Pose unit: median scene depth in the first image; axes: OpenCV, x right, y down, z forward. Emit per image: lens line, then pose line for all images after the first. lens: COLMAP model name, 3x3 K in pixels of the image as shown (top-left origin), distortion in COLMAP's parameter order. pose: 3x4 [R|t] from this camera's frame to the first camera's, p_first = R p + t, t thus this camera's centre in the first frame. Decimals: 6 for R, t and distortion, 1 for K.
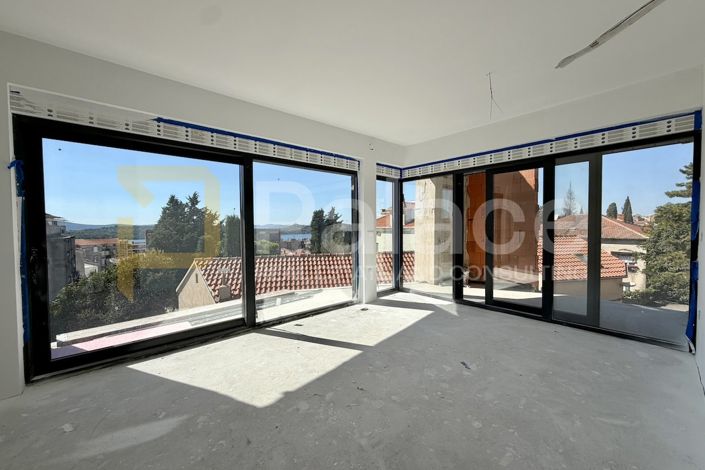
lens RADIAL K [[278.5, 0, 348.2], [0, 278.5, 234.5], [0, 0, 1]] dist [0.000079, 0.000033]
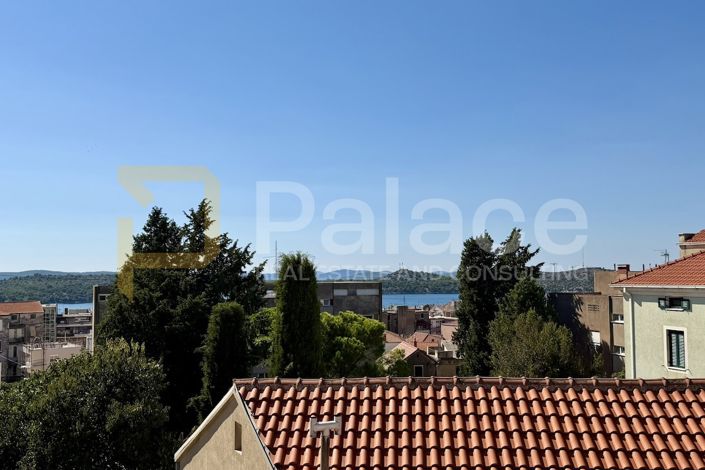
lens RADIAL K [[674.9, 0, 352.5], [0, 674.9, 235.0], [0, 0, 1]] dist [0.176984, -0.343905]
pose [[0.964766, -0.013072, -0.262783, -0.618074], [-0.010522, 0.996049, -0.088179, -0.093424], [0.262898, 0.087837, 0.960817, 0.629444]]
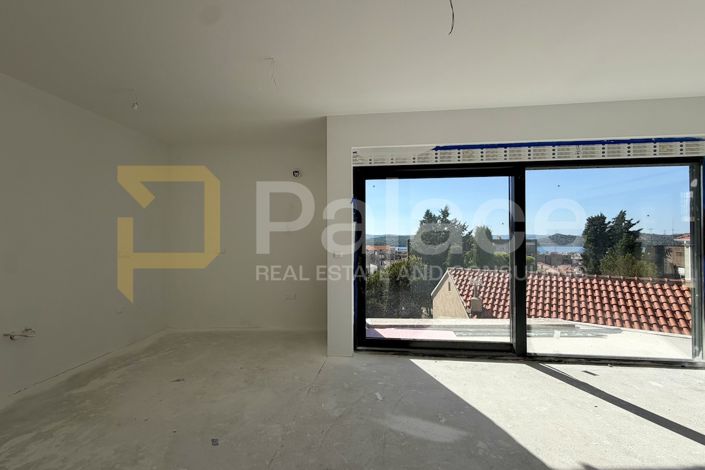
lens RADIAL K [[277.5, 0, 351.0], [0, 277.5, 234.2], [0, 0, 1]] dist [-0.001889, -0.000170]
pose [[0.676783, -0.001962, -0.736180, -0.061816], [-0.025865, 0.999316, -0.026441, -0.017471], [0.735728, 0.036936, 0.676269, -0.007209]]
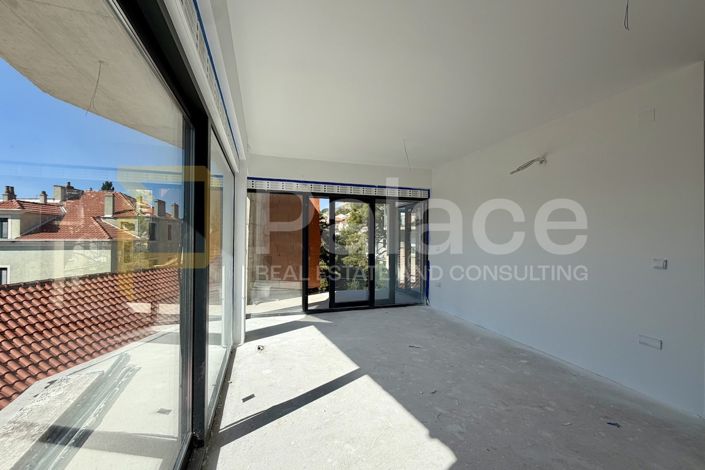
lens RADIAL K [[279.3, 0, 353.6], [0, 279.3, 234.8], [0, 0, 1]] dist [0.000069, -0.000252]
pose [[0.399141, 0.019821, 0.916675, -0.683998], [0.019767, 0.999348, -0.030216, -0.032085], [-0.916676, 0.030181, 0.398489, 0.501331]]
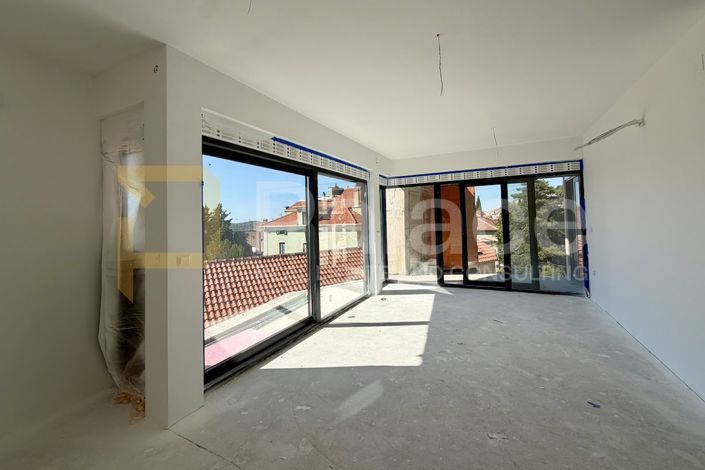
lens RADIAL K [[297.6, 0, 349.7], [0, 297.6, 212.5], [0, 0, 1]] dist [-0.003941, -0.000021]
pose [[0.927500, -0.007860, 0.373740, -0.632474], [0.033138, 0.997572, -0.061258, -0.025500], [-0.372351, 0.069202, 0.925508, -0.147688]]
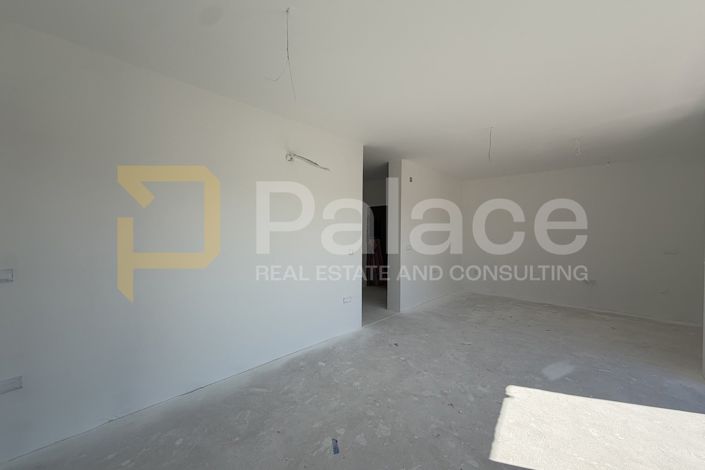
lens RADIAL K [[284.5, 0, 342.8], [0, 284.5, 232.6], [0, 0, 1]] dist [-0.000385, -0.000100]
pose [[-0.996374, 0.003705, -0.084999, 0.328534], [0.000252, 0.999175, 0.040603, -0.092504], [0.085079, 0.040435, -0.995553, 1.227938]]
